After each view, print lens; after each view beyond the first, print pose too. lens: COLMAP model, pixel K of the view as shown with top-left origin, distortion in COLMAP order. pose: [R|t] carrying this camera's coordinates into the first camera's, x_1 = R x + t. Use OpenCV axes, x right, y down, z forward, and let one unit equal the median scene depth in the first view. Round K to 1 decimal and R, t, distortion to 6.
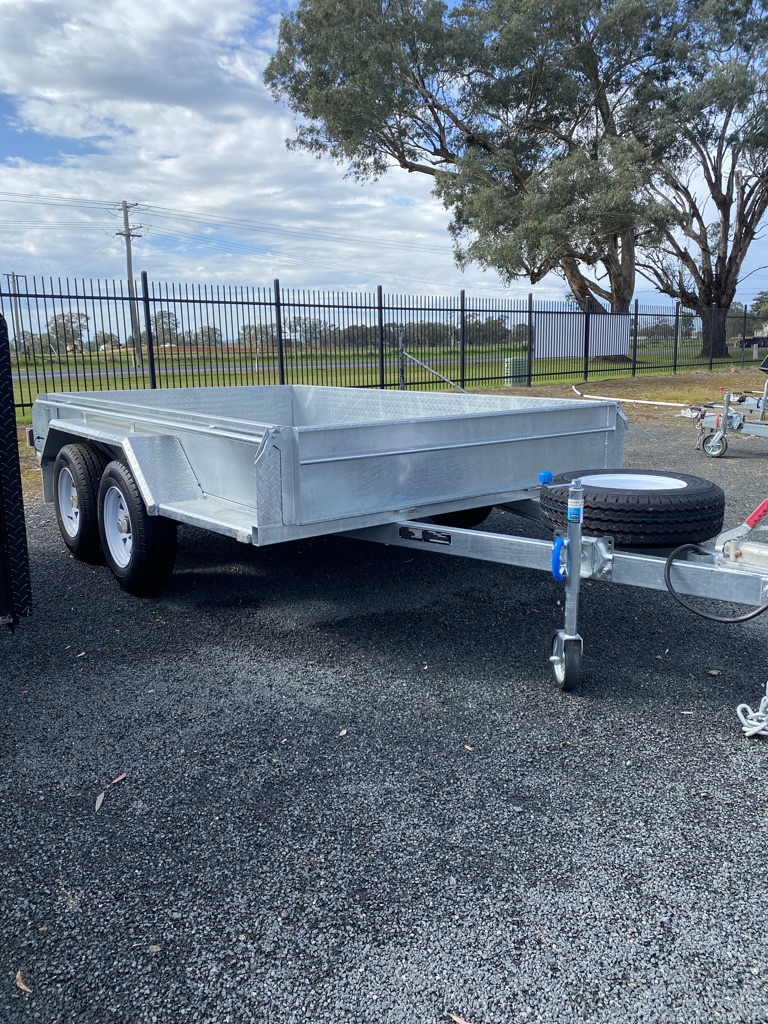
lens RADIAL K [[833.2, 0, 384.0], [0, 833.2, 512.0], [0, 0, 1]] dist [0.001010, -0.004183]
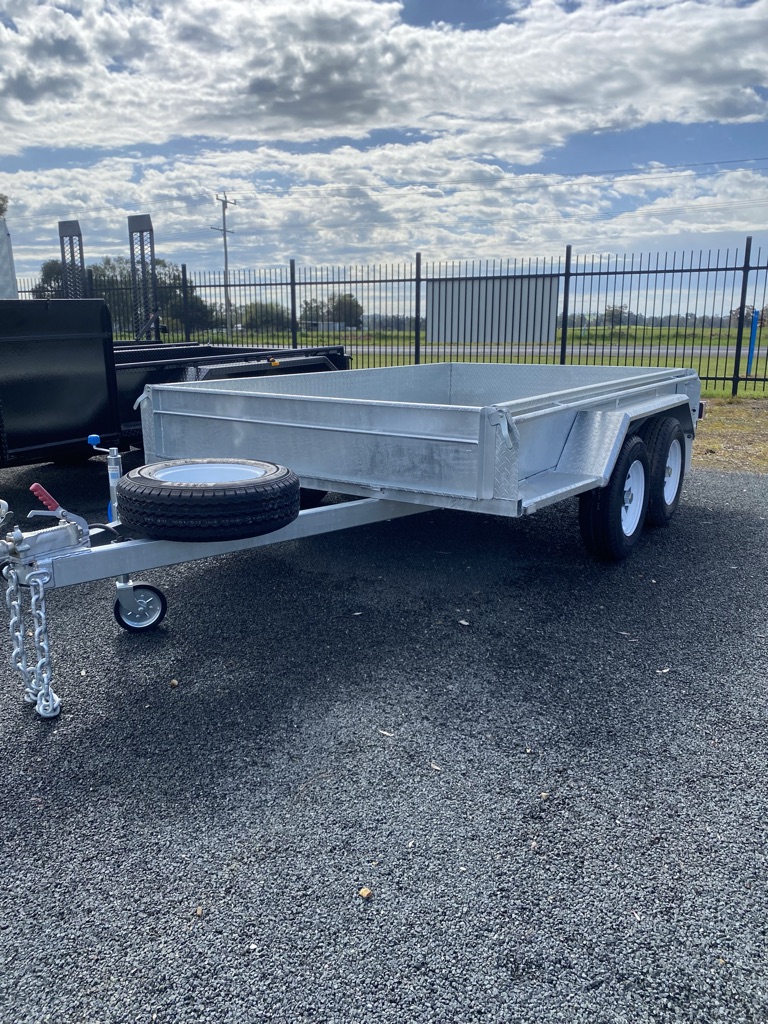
lens RADIAL K [[816.3, 0, 384.0], [0, 816.3, 512.0], [0, 0, 1]] dist [0.021263, -0.002161]
pose [[0.308077, 0.227640, -0.923726, 0.147724], [-0.190877, 0.965998, 0.174396, -0.023420], [0.932016, 0.122591, 0.341053, 0.101962]]
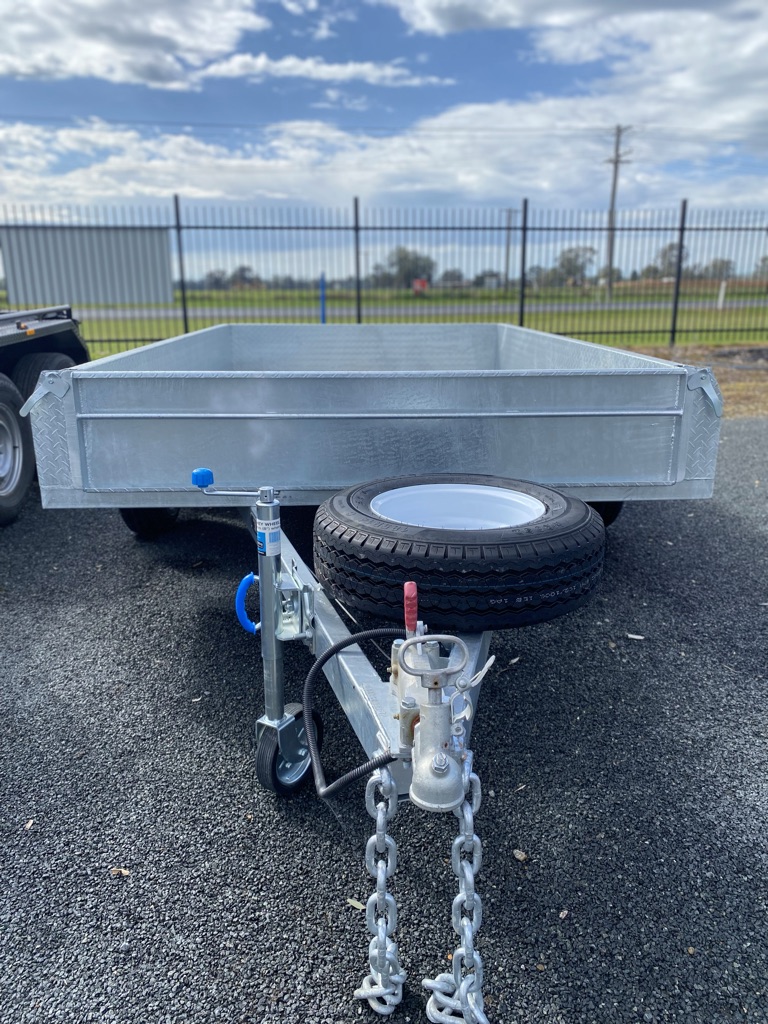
lens RADIAL K [[816.3, 0, 384.0], [0, 816.3, 512.0], [0, 0, 1]] dist [0.021263, -0.002161]
pose [[0.809224, 0.165963, -0.563572, 0.069235], [-0.121439, 0.985805, 0.115932, -0.010852], [0.574812, -0.025375, 0.817892, 0.056832]]
